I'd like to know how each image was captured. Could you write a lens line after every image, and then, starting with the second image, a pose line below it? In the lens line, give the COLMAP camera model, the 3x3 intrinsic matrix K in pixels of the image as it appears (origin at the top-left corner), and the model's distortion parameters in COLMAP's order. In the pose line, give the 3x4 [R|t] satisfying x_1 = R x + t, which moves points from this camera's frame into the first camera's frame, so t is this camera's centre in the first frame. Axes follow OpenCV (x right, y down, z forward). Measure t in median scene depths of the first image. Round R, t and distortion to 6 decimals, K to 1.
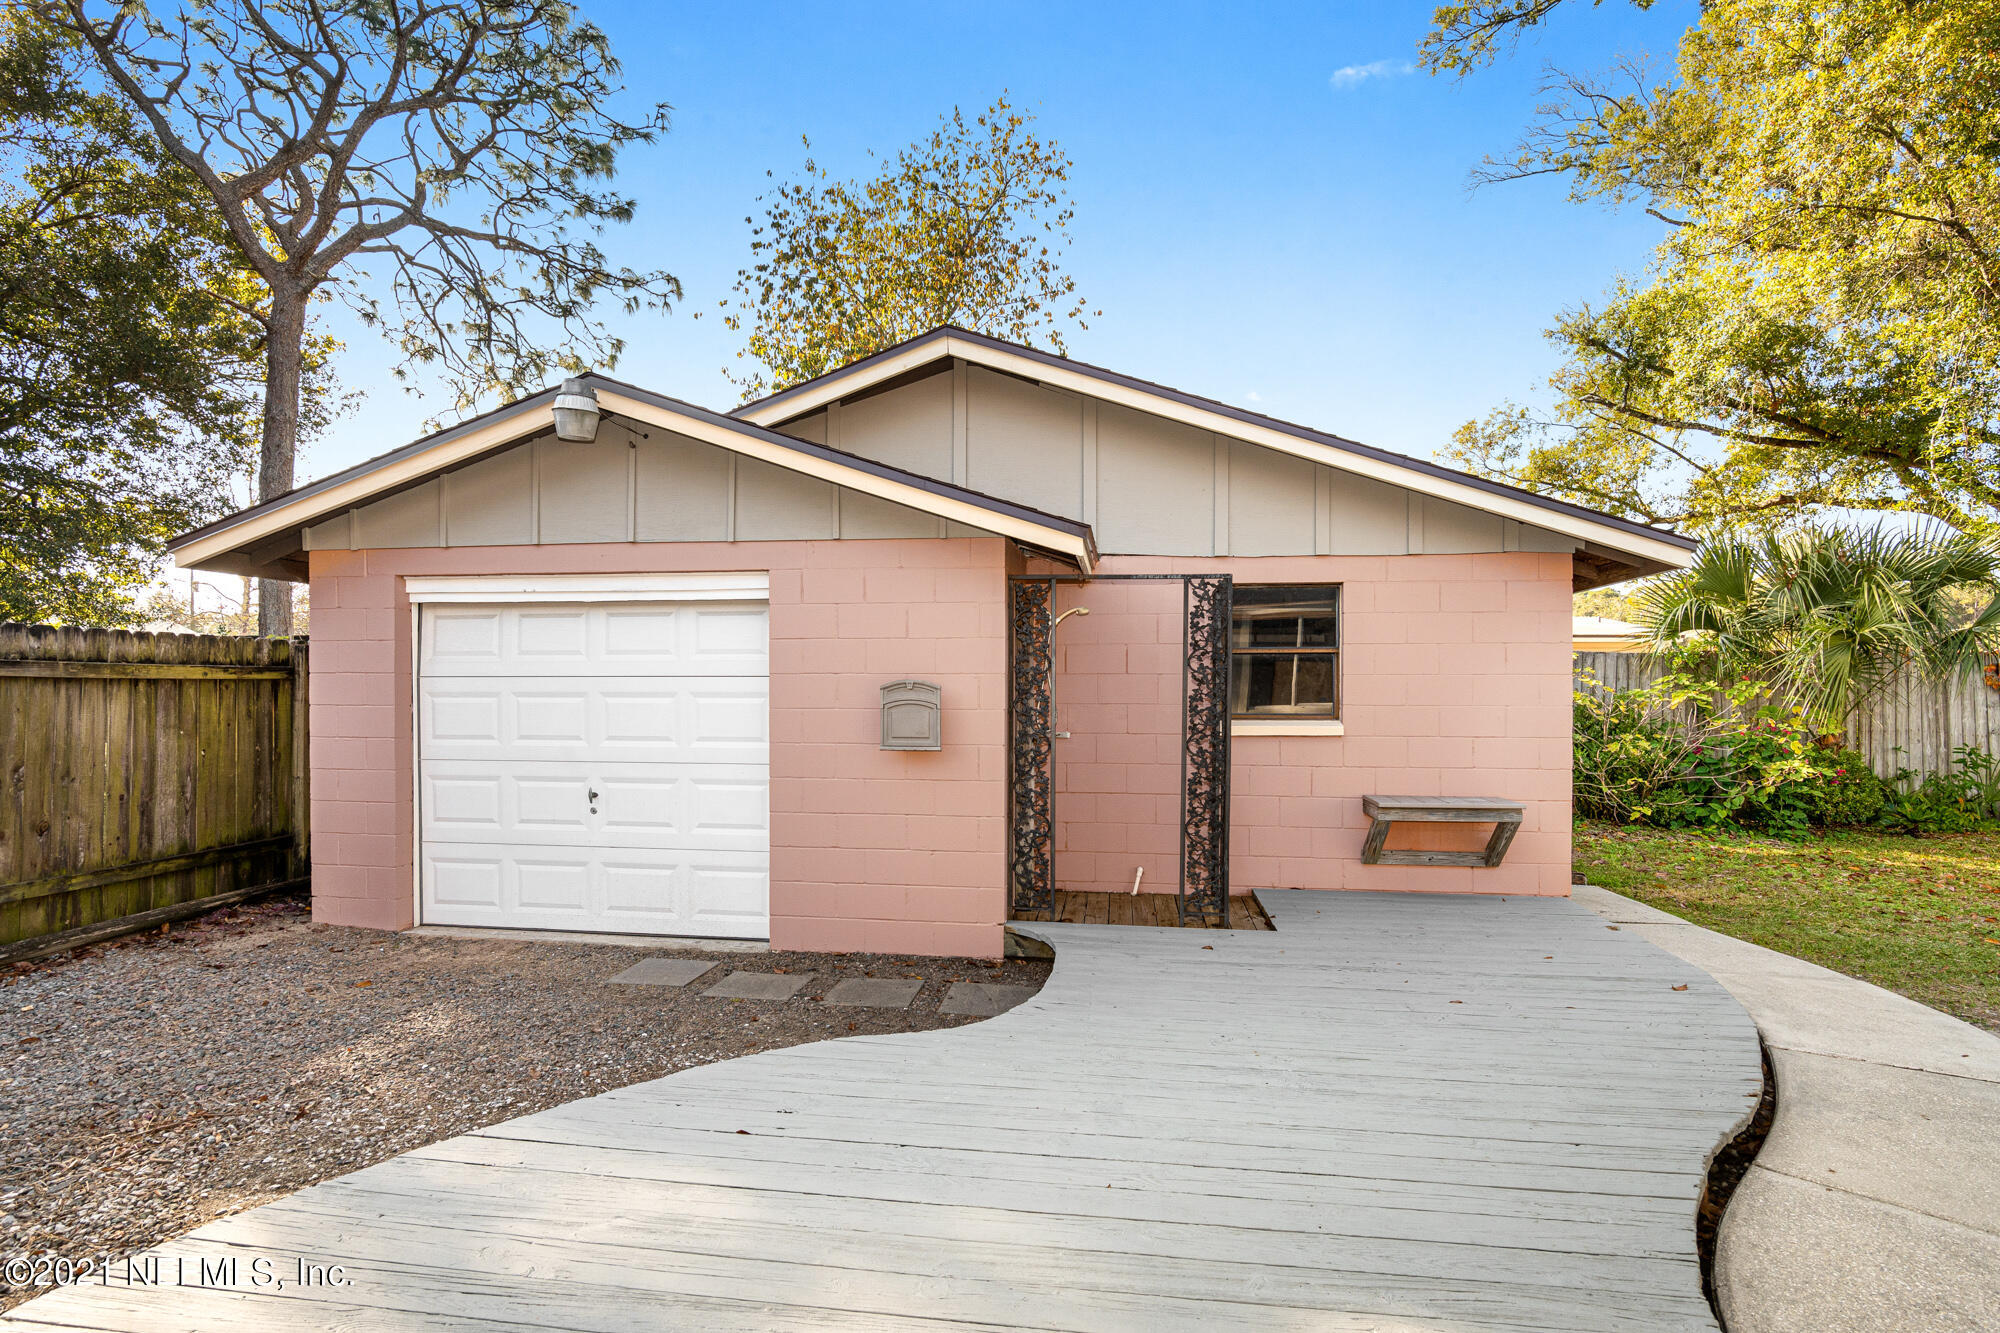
lens RADIAL K [[928.2, 0, 998.1], [0, 928.2, 686.0], [0, 0, 1]] dist [-0.017931, 0.002102]
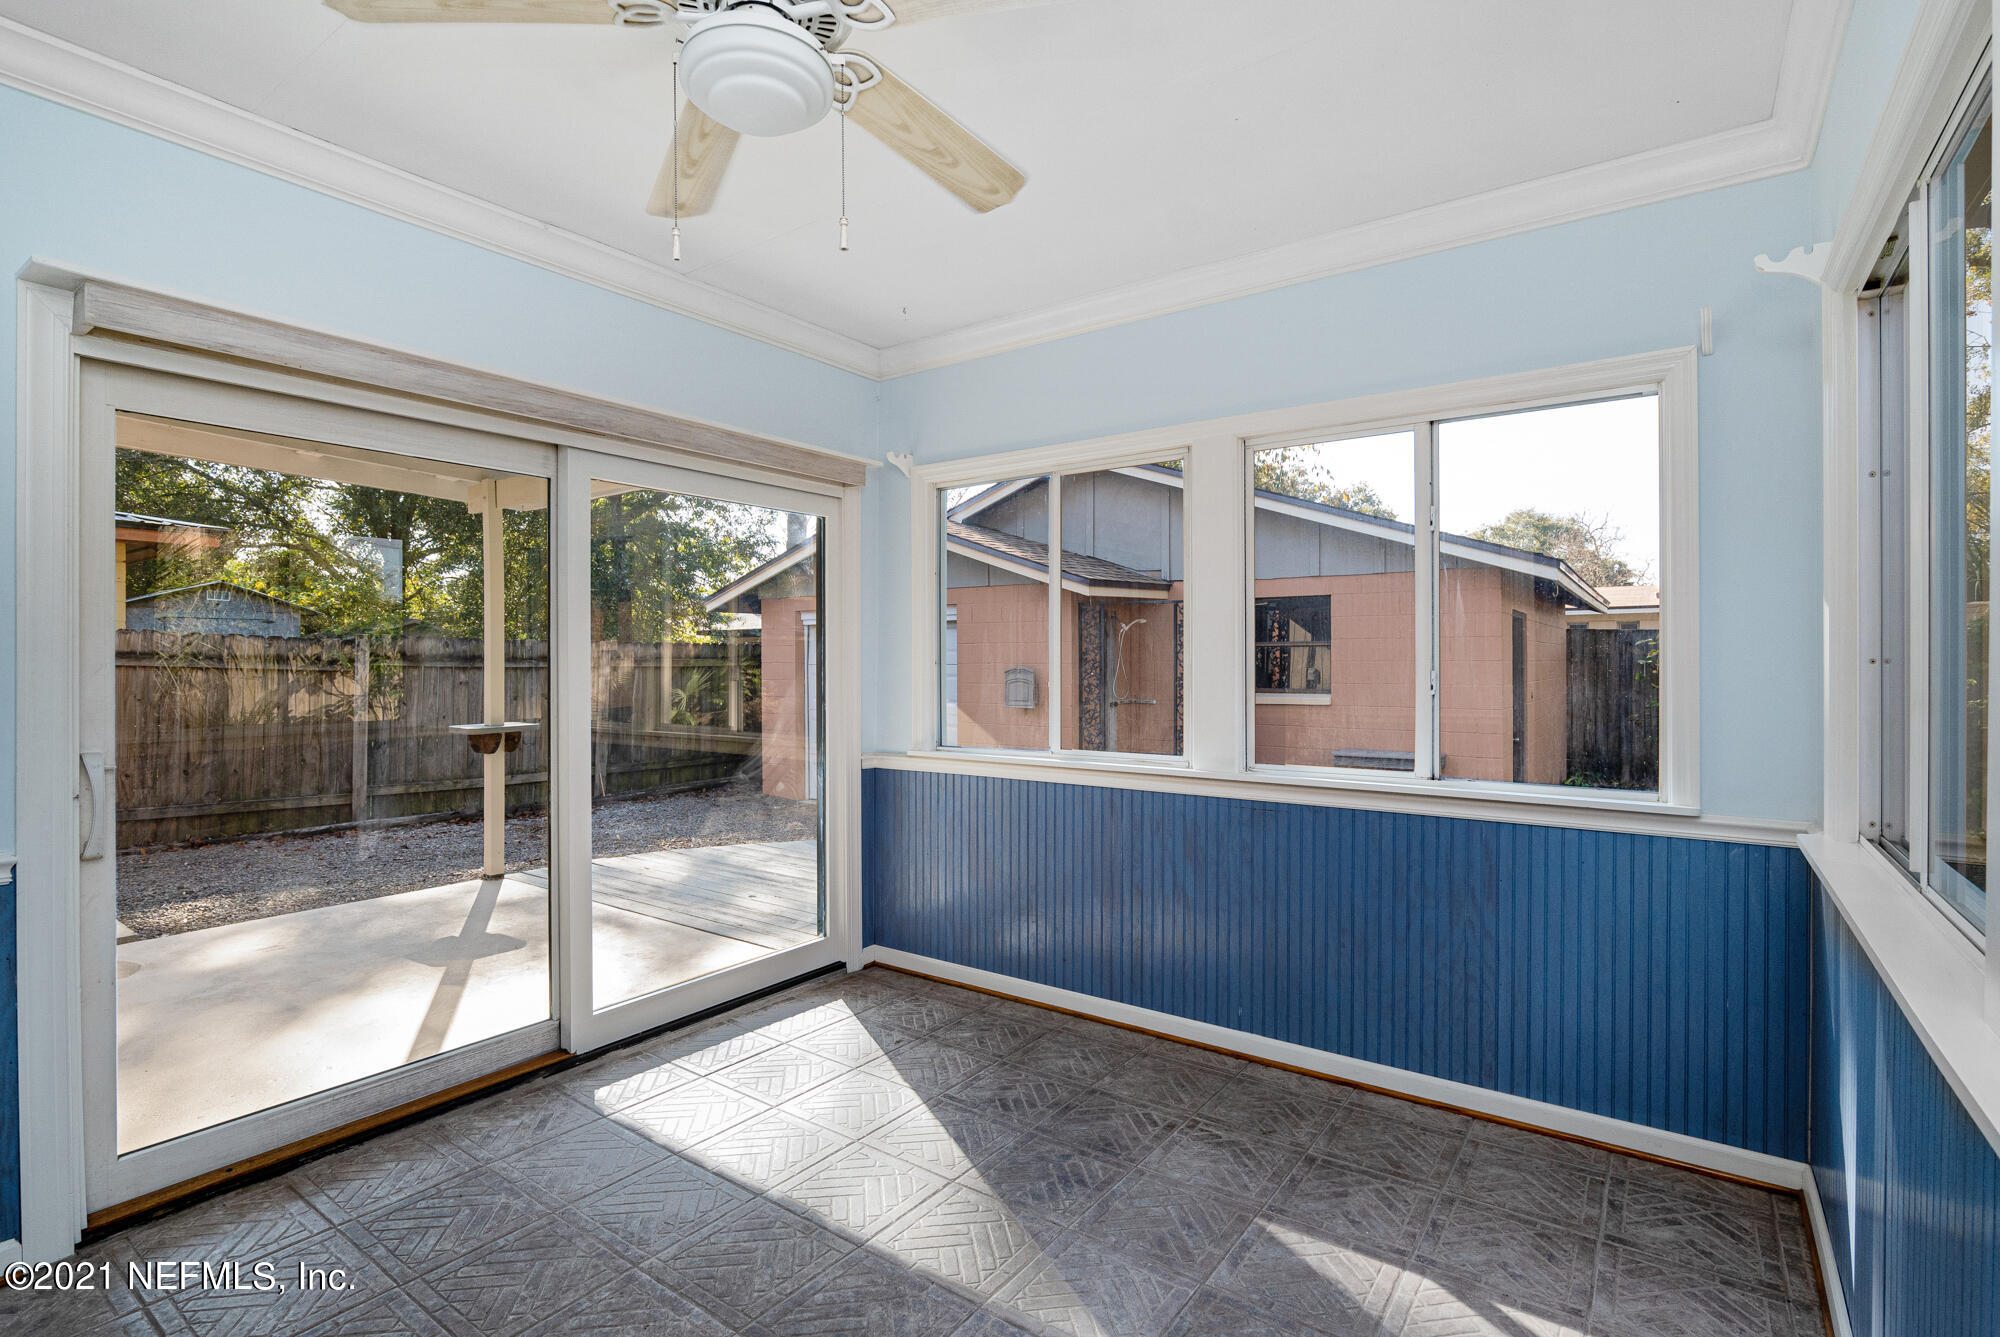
lens RADIAL K [[928.2, 0, 1002.9], [0, 928.2, 661.3], [0, 0, 1]] dist [-0.017931, 0.002102]
pose [[0.883939, -0.004911, -0.467577, 0.494998], [0.006445, 0.999978, 0.001681, -0.015025], [0.467558, -0.004499, 0.883951, -0.391250]]
